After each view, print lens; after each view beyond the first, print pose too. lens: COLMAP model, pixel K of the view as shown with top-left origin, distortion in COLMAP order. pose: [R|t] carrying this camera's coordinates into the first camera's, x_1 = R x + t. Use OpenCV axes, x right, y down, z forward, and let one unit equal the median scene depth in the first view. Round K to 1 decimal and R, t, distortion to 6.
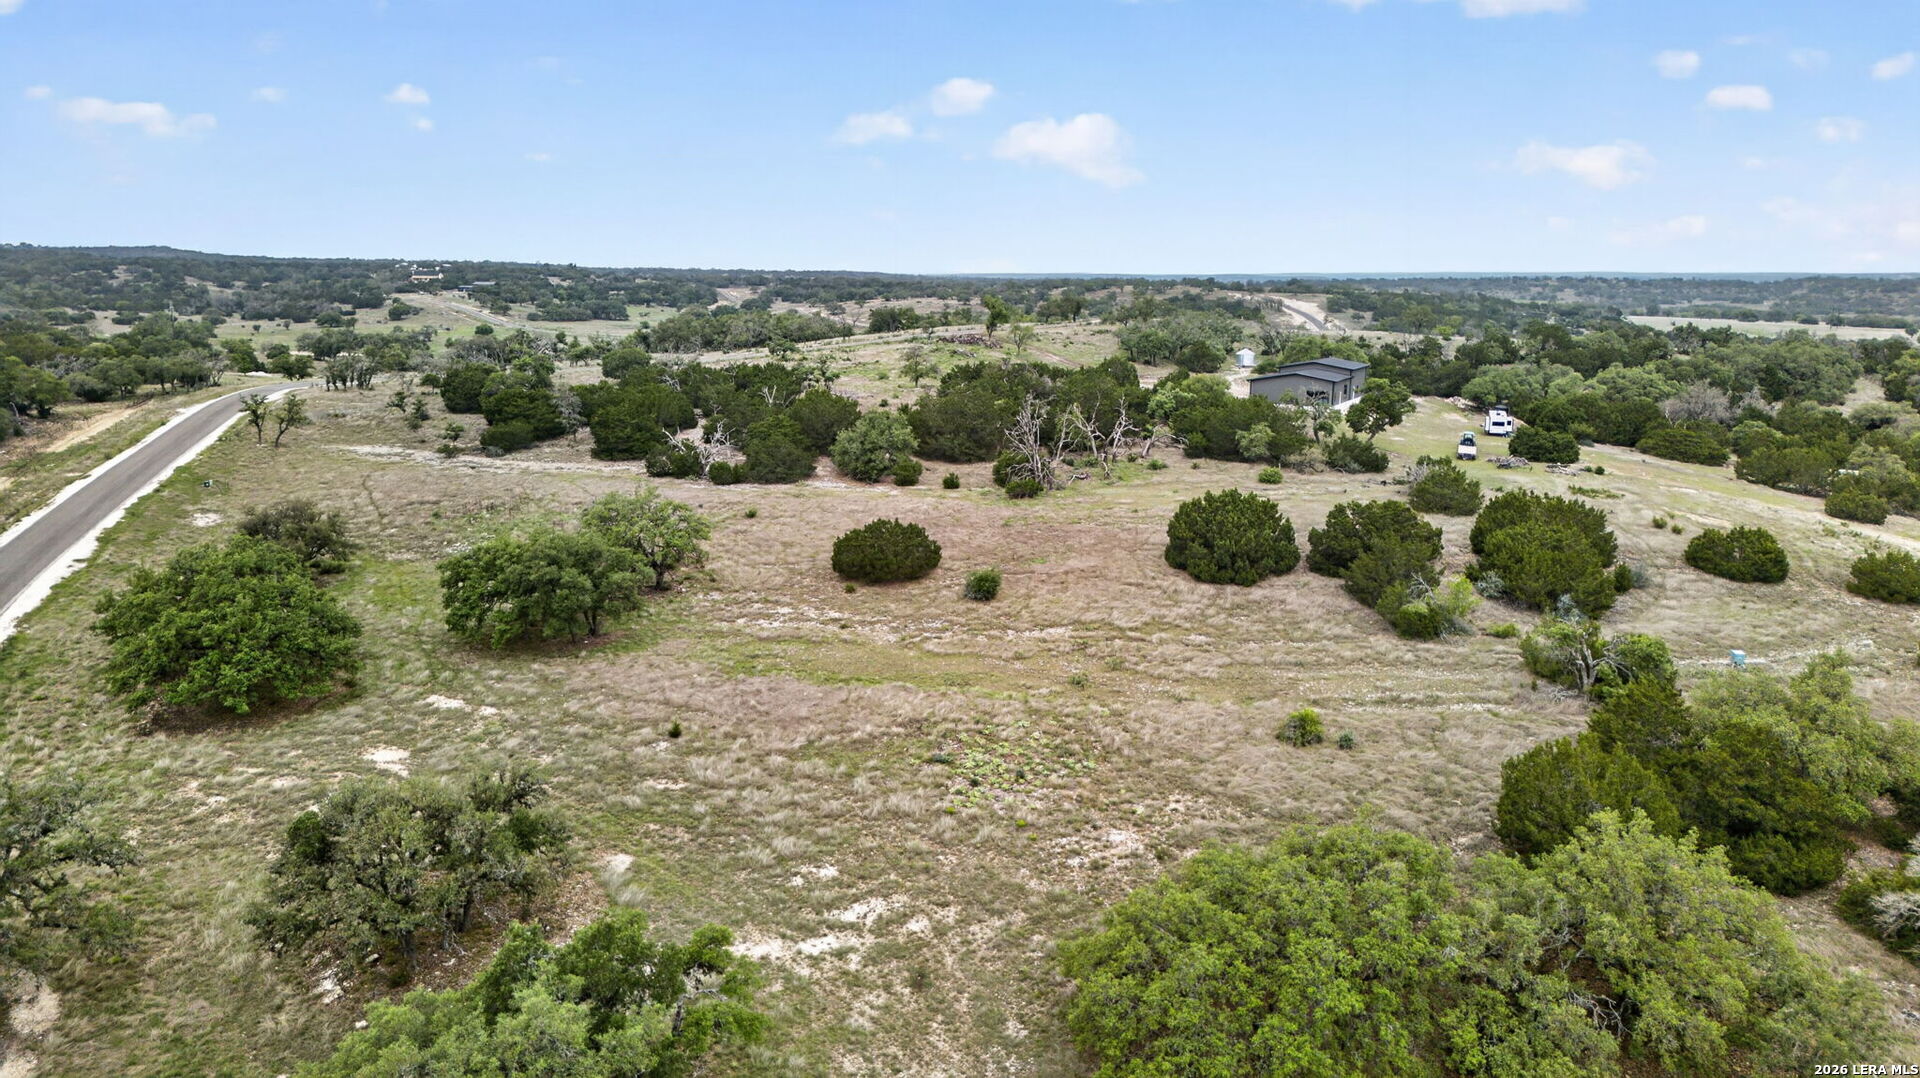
lens RADIAL K [[1340.9, 0, 960.0], [0, 1340.9, 539.0], [0, 0, 1]] dist [0.081490, -0.084403]
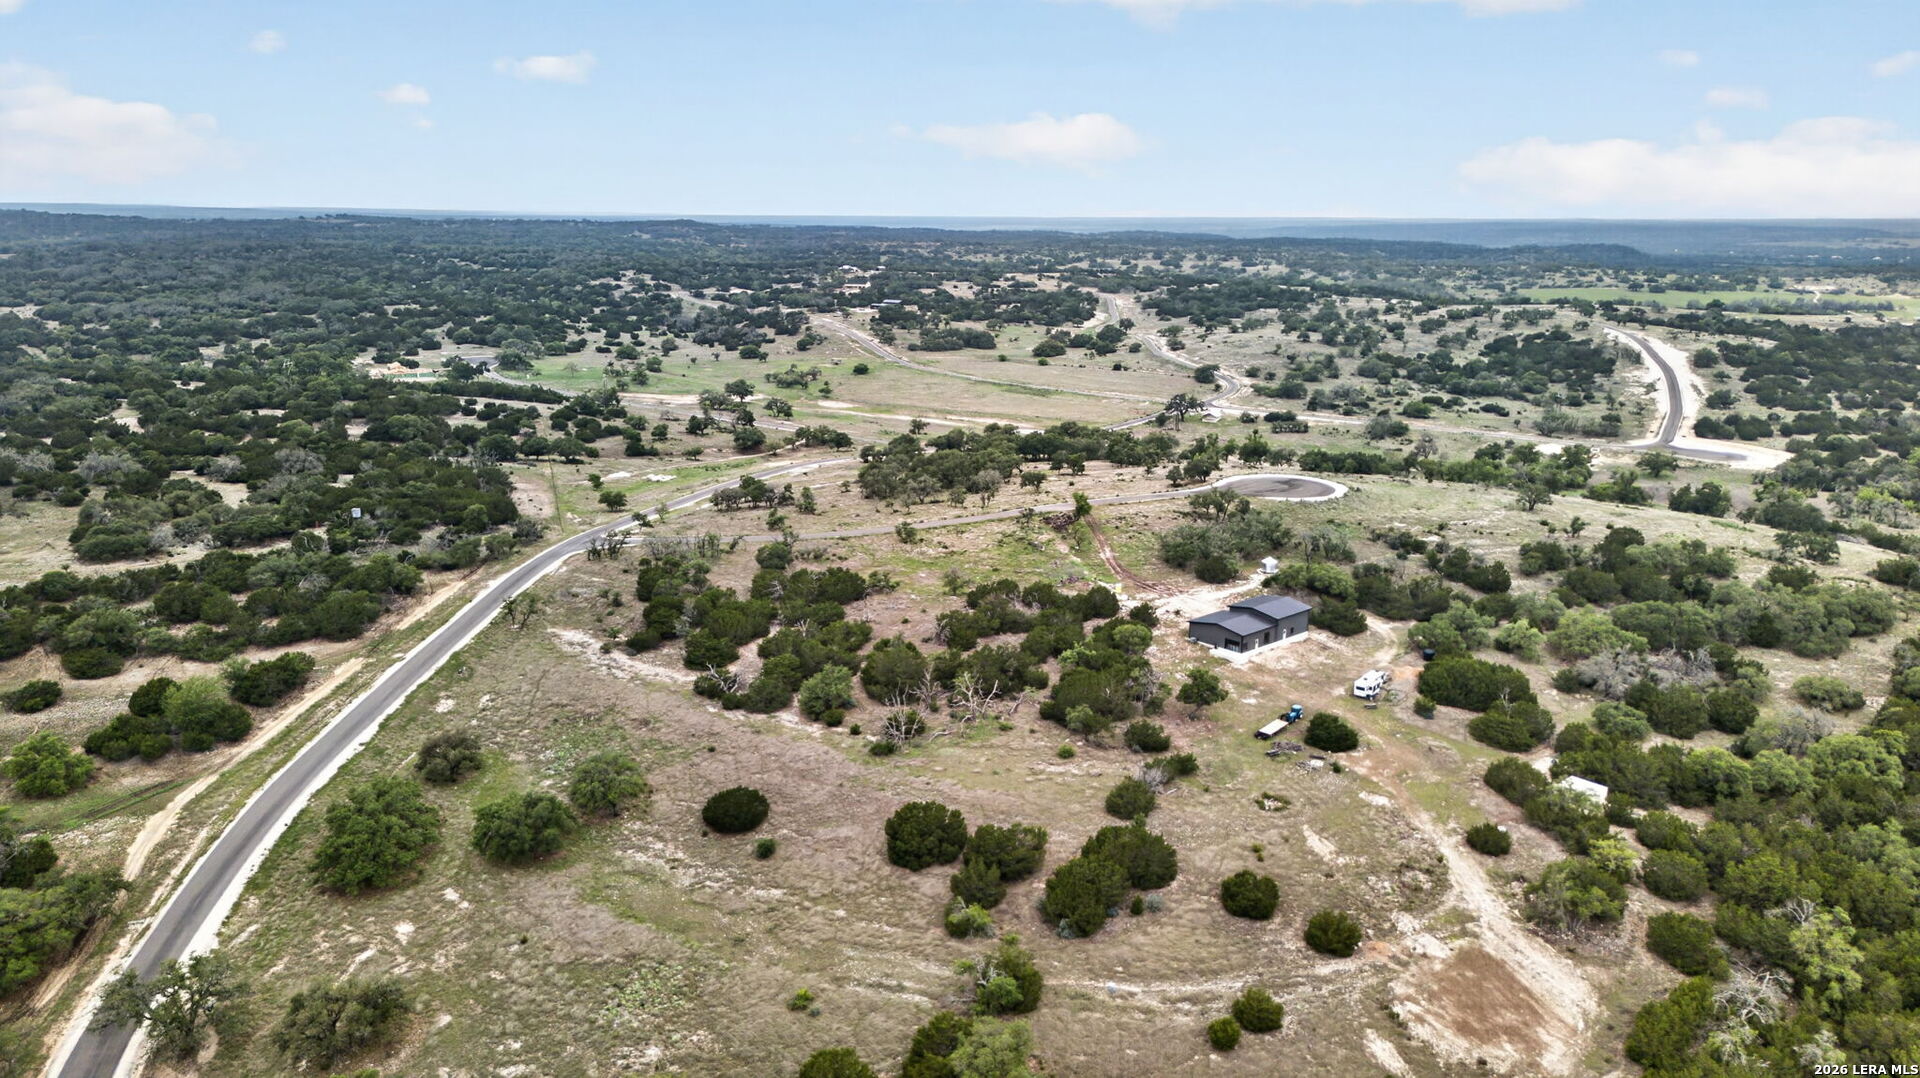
lens RADIAL K [[1340.9, 0, 960.0], [0, 1340.9, 539.0], [0, 0, 1]] dist [0.081490, -0.084403]
pose [[0.942719, 0.080228, -0.323797, 0.806746], [-0.066602, 0.996373, 0.052964, -0.482460], [0.326871, -0.028365, 0.944643, -0.538805]]
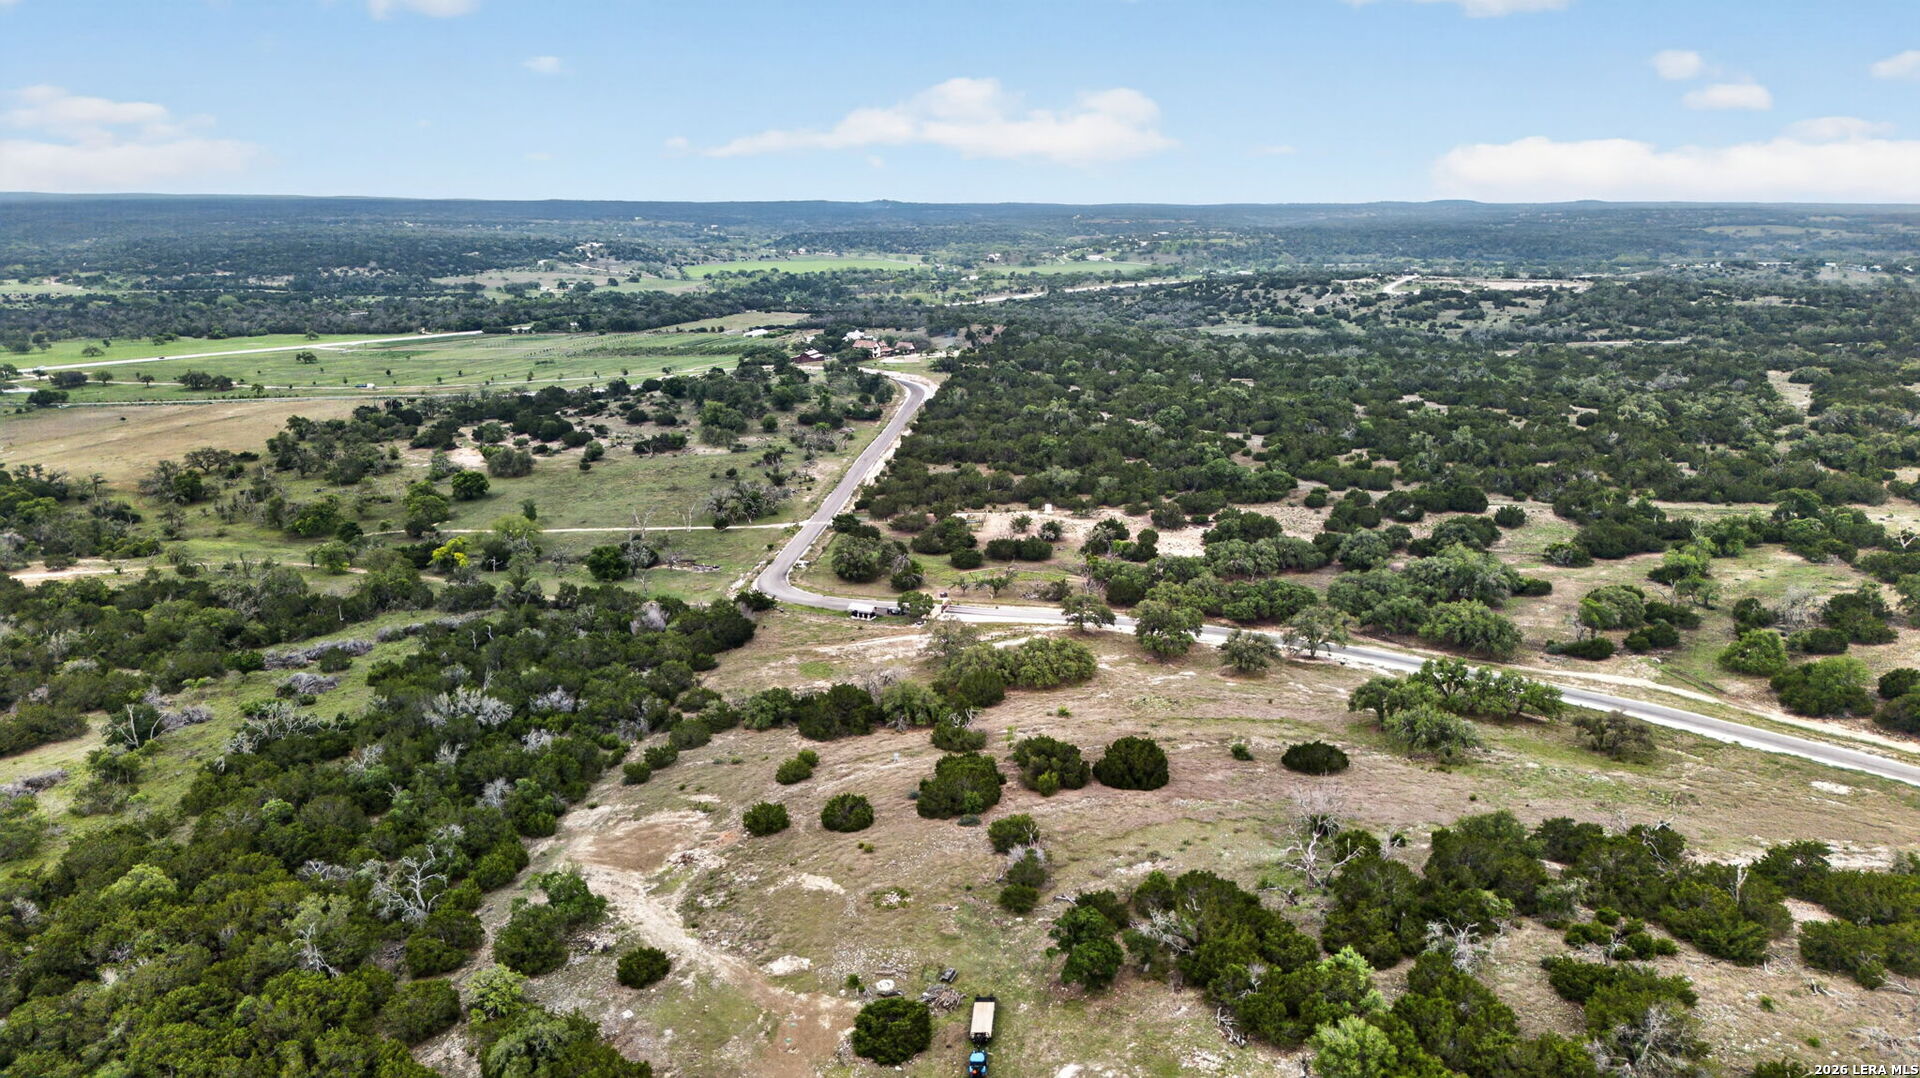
lens RADIAL K [[1340.9, 0, 960.0], [0, 1340.9, 539.0], [0, 0, 1]] dist [0.081490, -0.084403]
pose [[-0.959889, 0.058516, -0.274205, 0.964338], [-0.065249, 0.904508, 0.421436, -1.086484], [0.272681, 0.422424, -0.864409, 2.549436]]
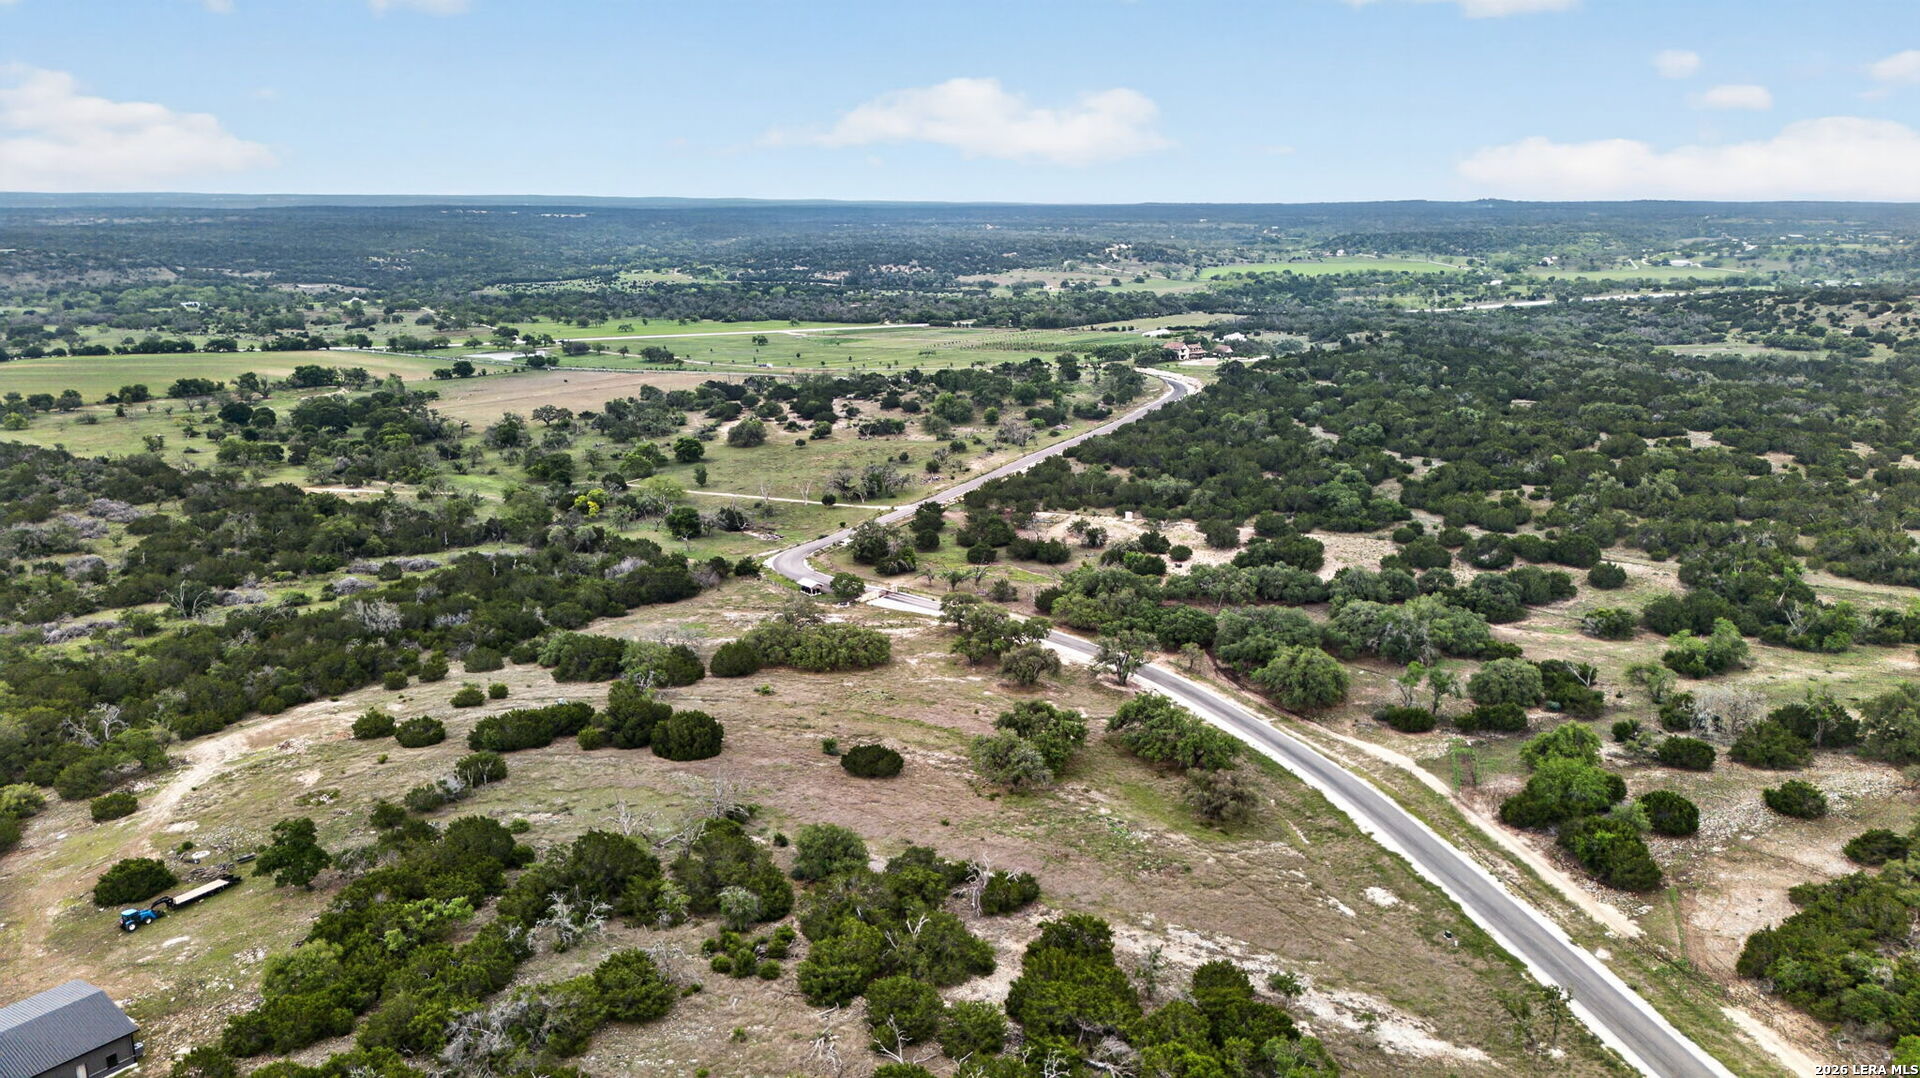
lens RADIAL K [[1340.9, 0, 960.0], [0, 1340.9, 539.0], [0, 0, 1]] dist [0.081490, -0.084403]
pose [[-0.987660, -0.047409, 0.149267, -0.463653], [0.021621, 0.902683, 0.429762, -1.127418], [-0.155115, 0.427686, -0.890519, 2.701998]]
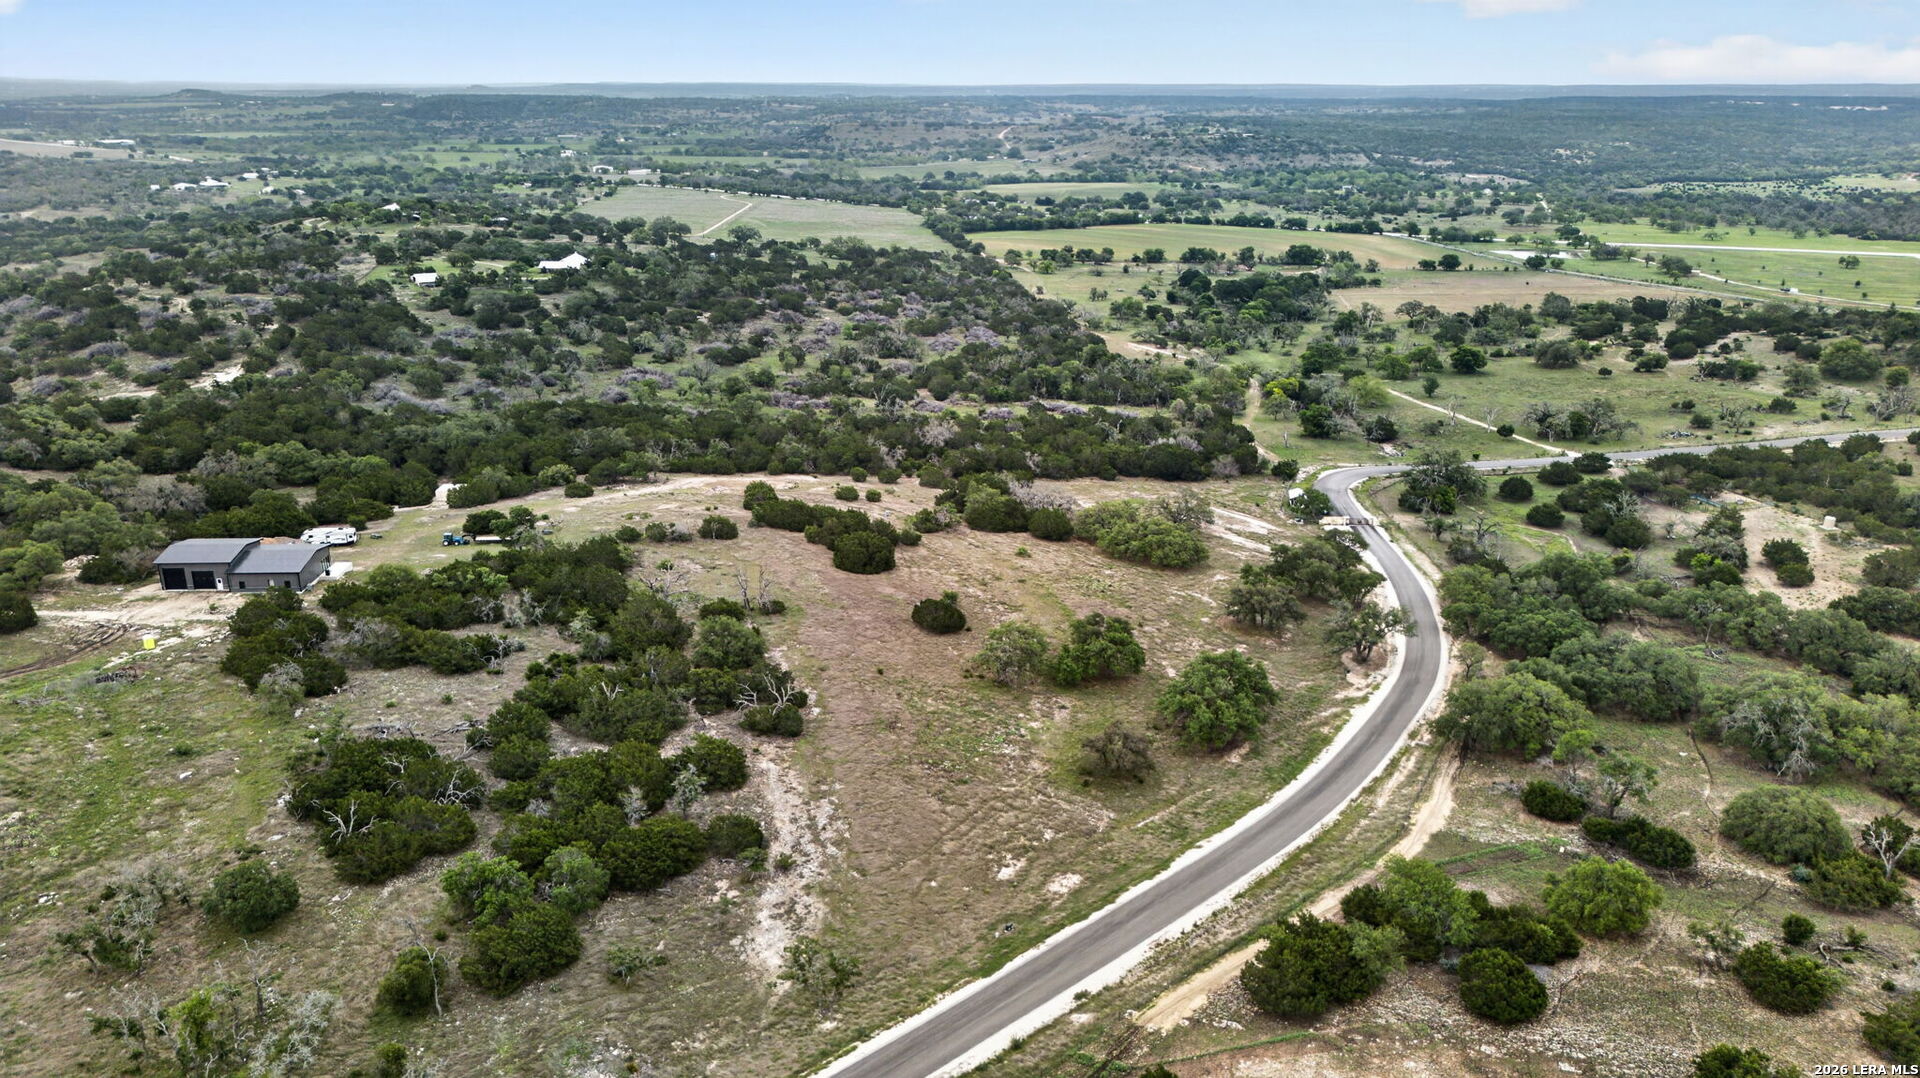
lens RADIAL K [[1340.9, 0, 960.0], [0, 1340.9, 539.0], [0, 0, 1]] dist [0.081490, -0.084403]
pose [[-0.515921, -0.283904, 0.808223, -1.753360], [0.158509, 0.895553, 0.415763, -0.974298], [-0.841843, 0.342611, -0.417034, 1.918780]]
